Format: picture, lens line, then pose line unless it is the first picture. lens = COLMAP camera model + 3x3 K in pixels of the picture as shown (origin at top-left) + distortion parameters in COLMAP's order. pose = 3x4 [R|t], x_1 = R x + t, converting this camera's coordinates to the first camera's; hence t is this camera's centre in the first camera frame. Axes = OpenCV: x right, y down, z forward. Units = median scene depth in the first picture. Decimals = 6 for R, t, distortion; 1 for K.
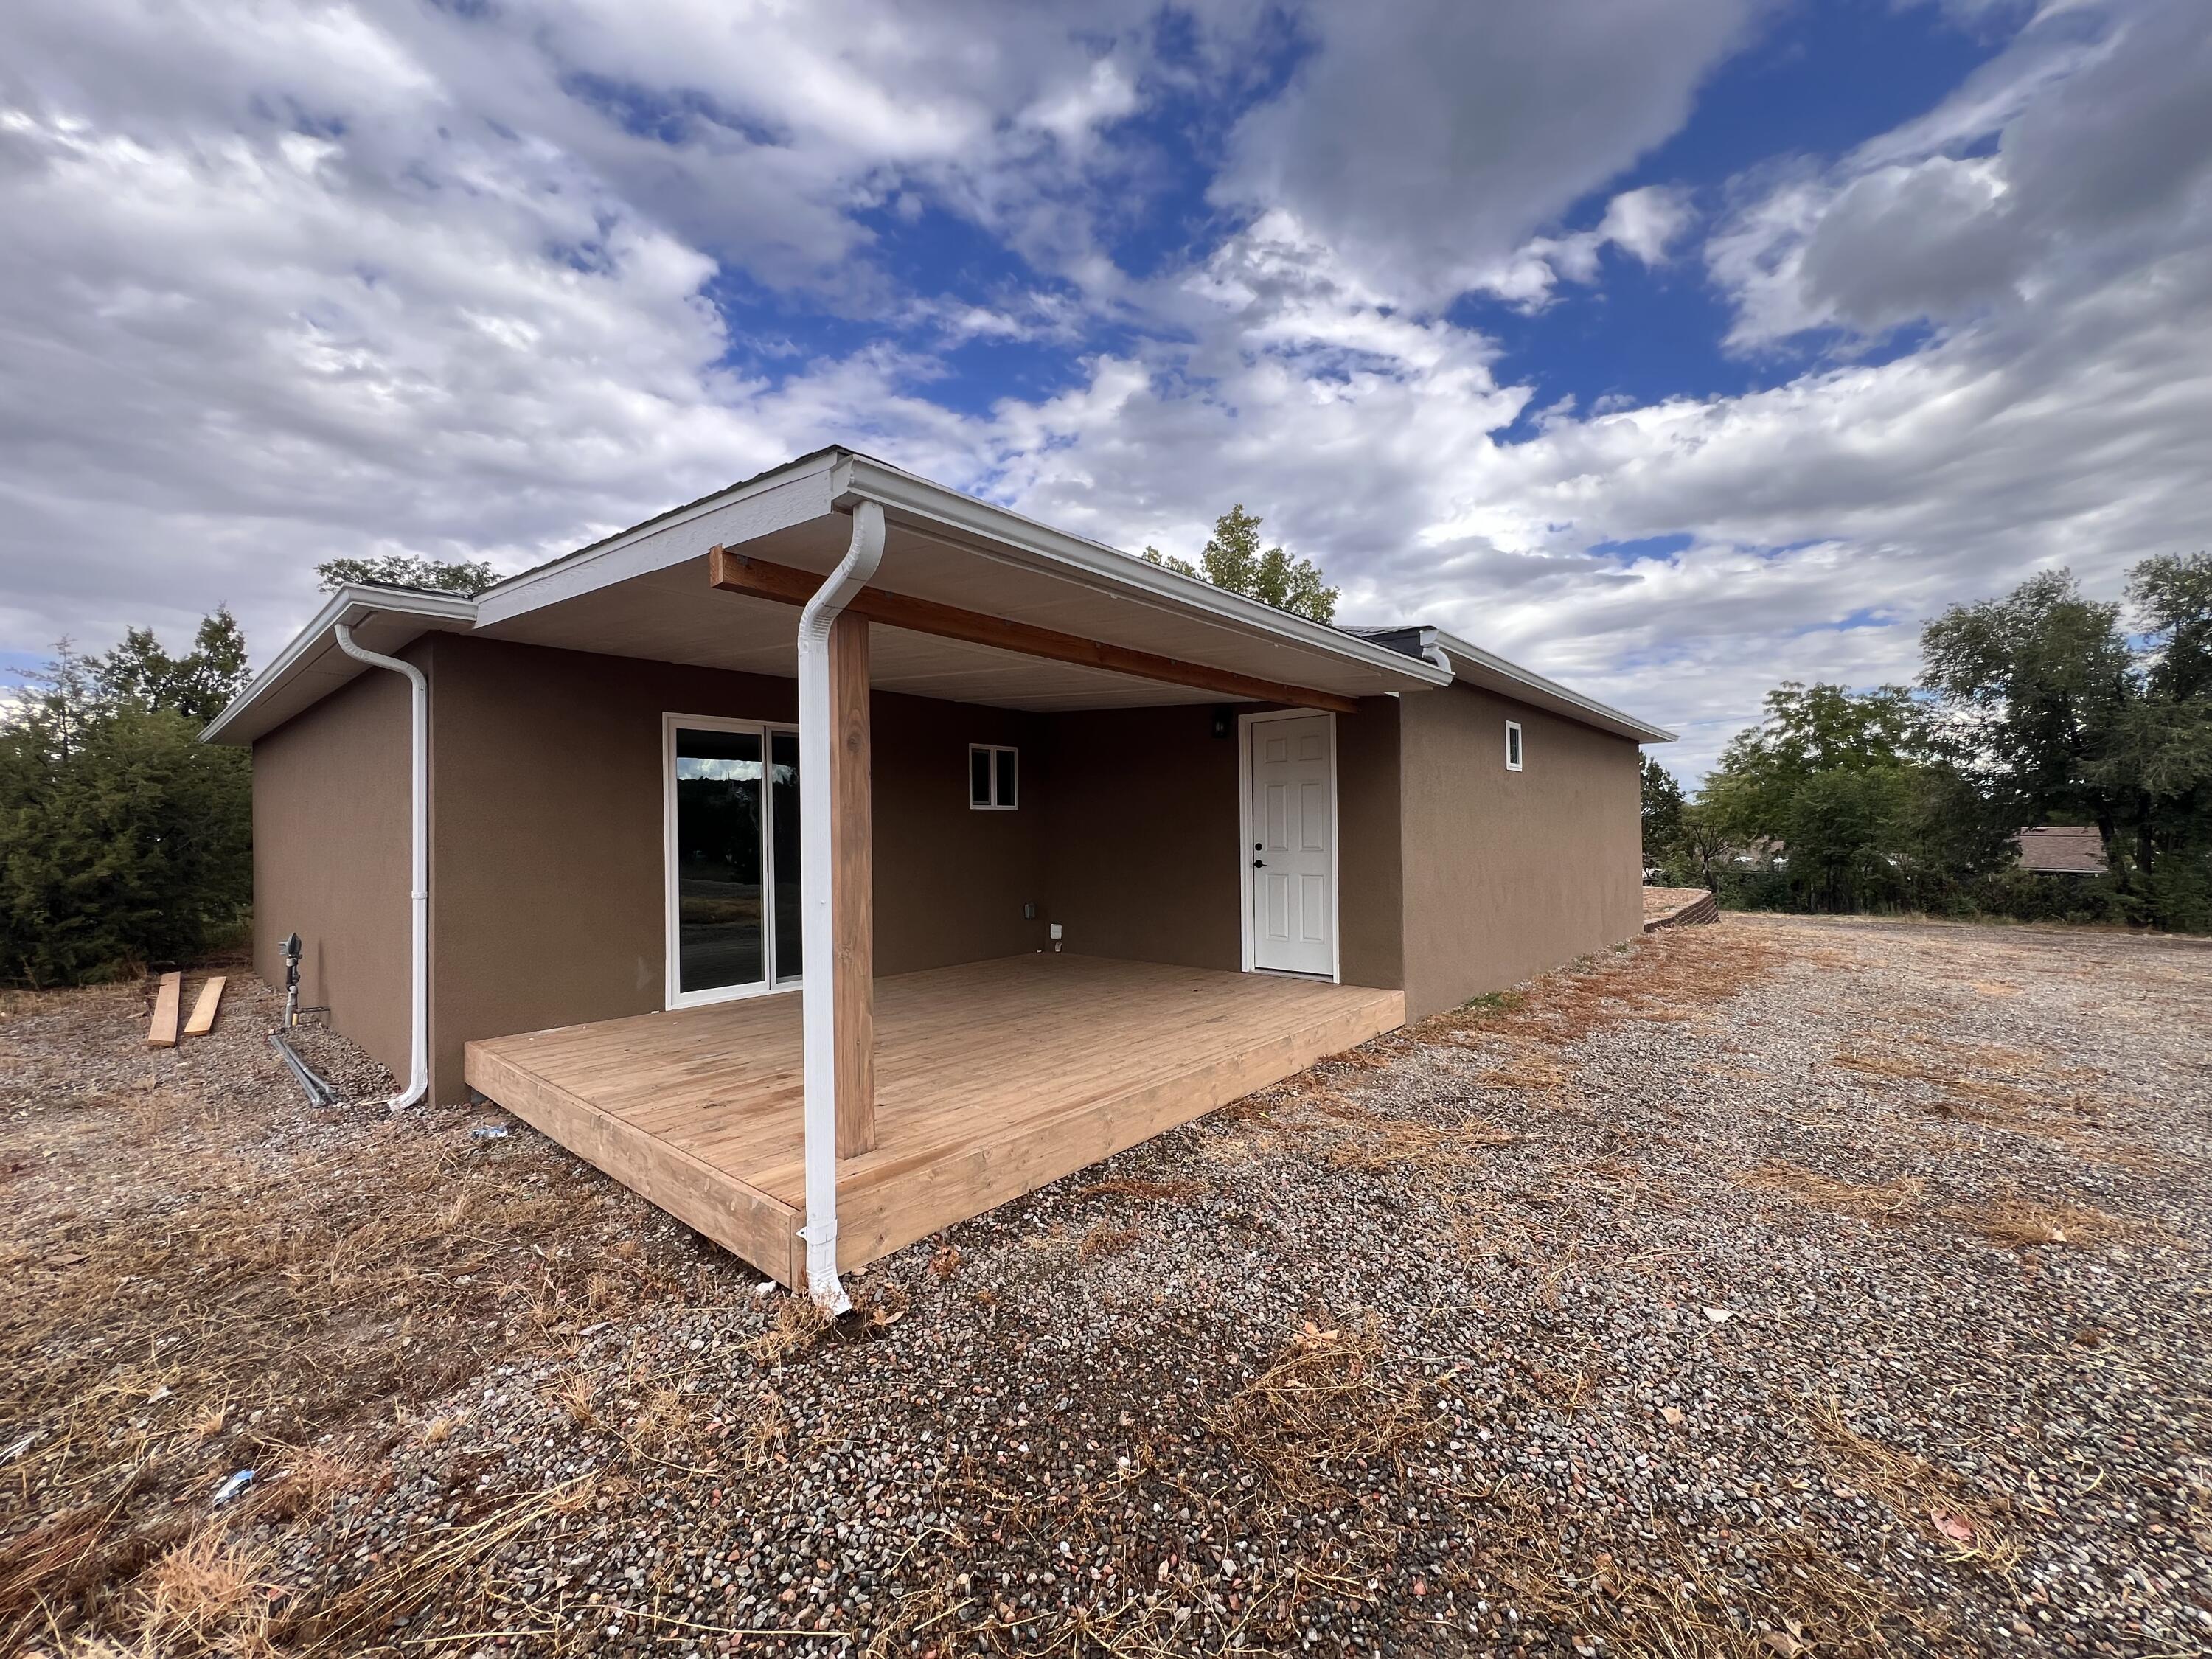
lens RADIAL K [[884.5, 0, 1106.0], [0, 884.5, 829.5], [0, 0, 1]] dist [-0.000394, 0.000150]
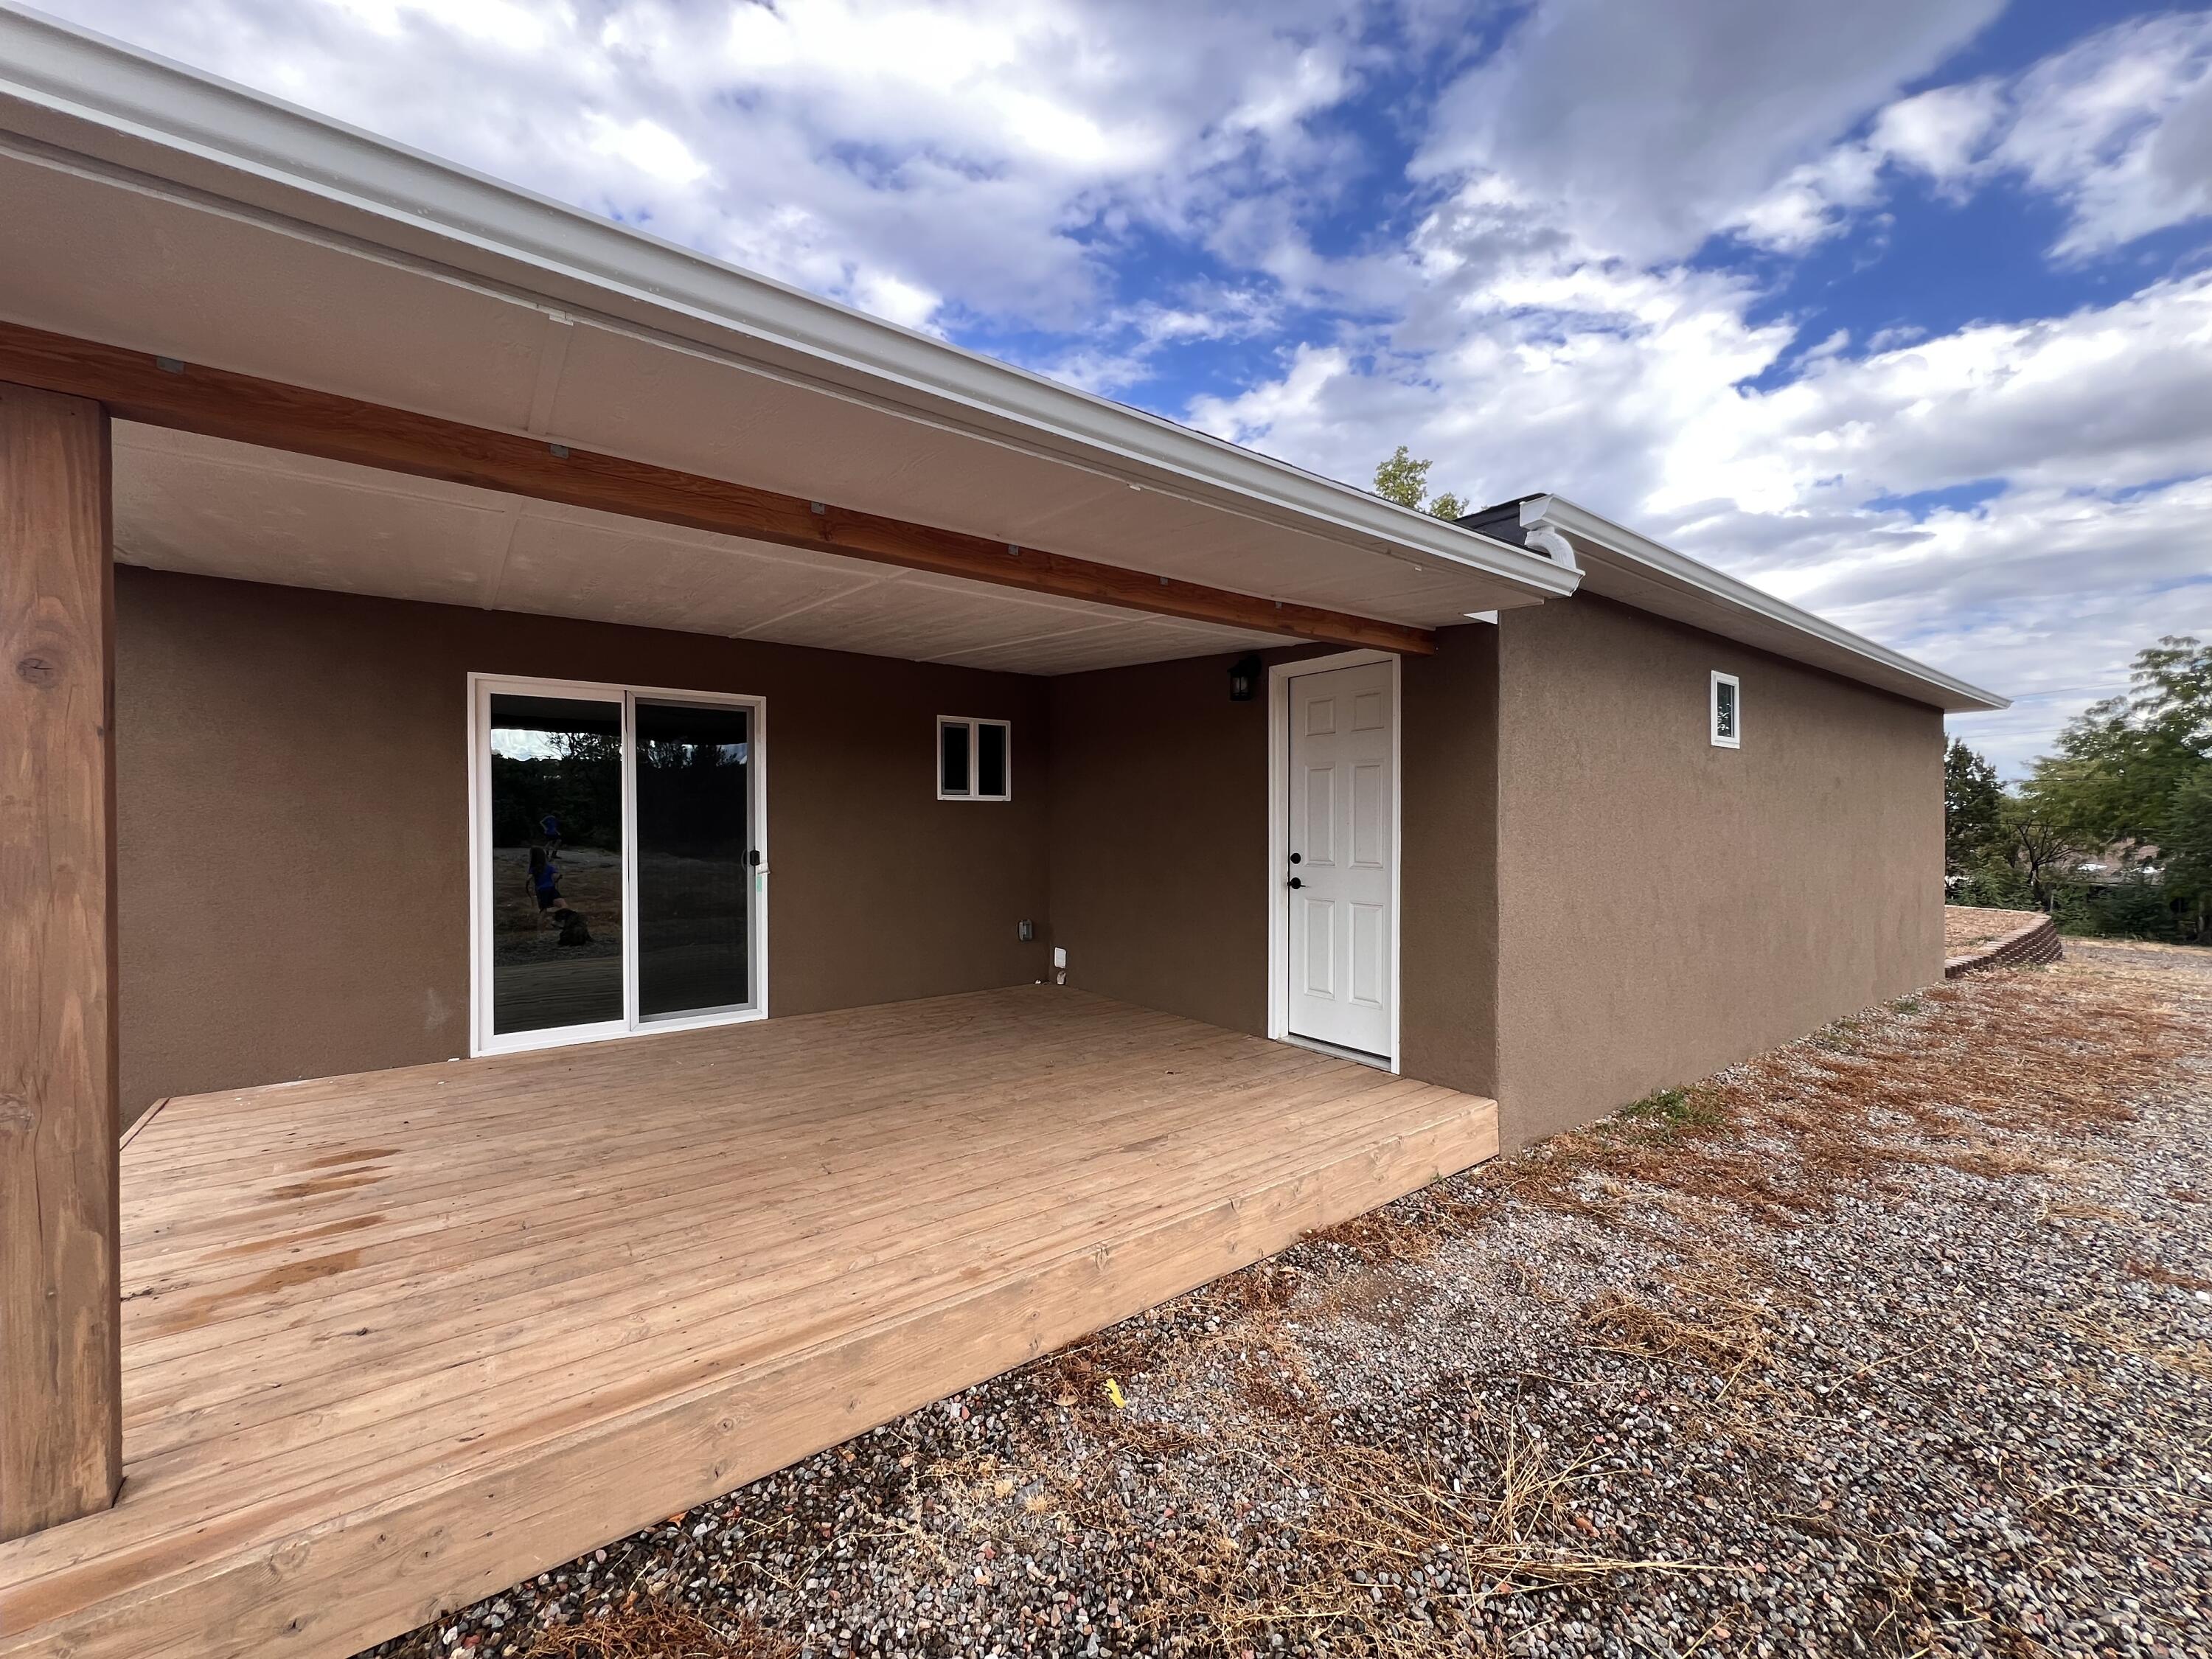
lens RADIAL K [[884.5, 0, 1106.0], [0, 884.5, 829.5], [0, 0, 1]] dist [-0.000394, 0.000150]
pose [[0.977888, 0.014176, -0.208646, 0.196471], [-0.011323, 0.999825, 0.014859, -0.012842], [0.208820, -0.012168, 0.977878, 0.341546]]
